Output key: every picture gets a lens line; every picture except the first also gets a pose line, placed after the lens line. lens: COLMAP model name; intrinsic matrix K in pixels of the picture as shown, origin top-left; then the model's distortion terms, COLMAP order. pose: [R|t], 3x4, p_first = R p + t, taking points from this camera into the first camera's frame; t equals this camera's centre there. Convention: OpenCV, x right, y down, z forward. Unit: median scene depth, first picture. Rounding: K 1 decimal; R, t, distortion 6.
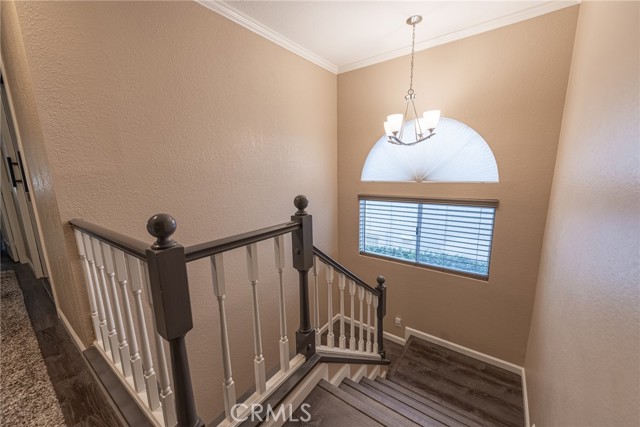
lens RADIAL K [[247.3, 0, 319.7], [0, 247.3, 215.0], [0, 0, 1]] dist [0.009245, -0.001728]
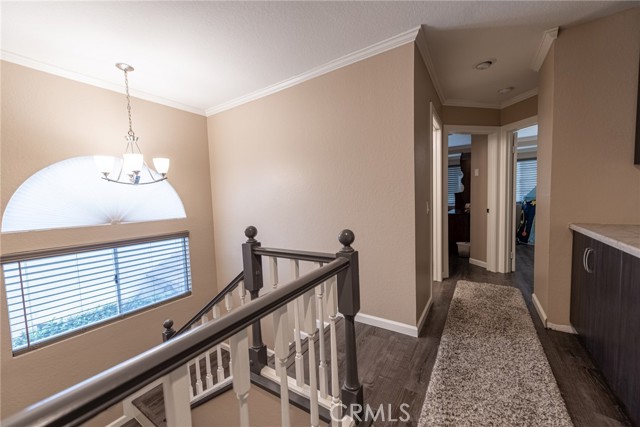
lens RADIAL K [[247.3, 0, 323.1], [0, 247.3, 216.3], [0, 0, 1]] dist [0.009245, -0.001728]
pose [[-0.070673, -0.047202, 0.996382, -0.538878], [0.214575, 0.974776, 0.061398, -0.050795], [-0.974147, 0.218138, -0.058762, 0.290940]]
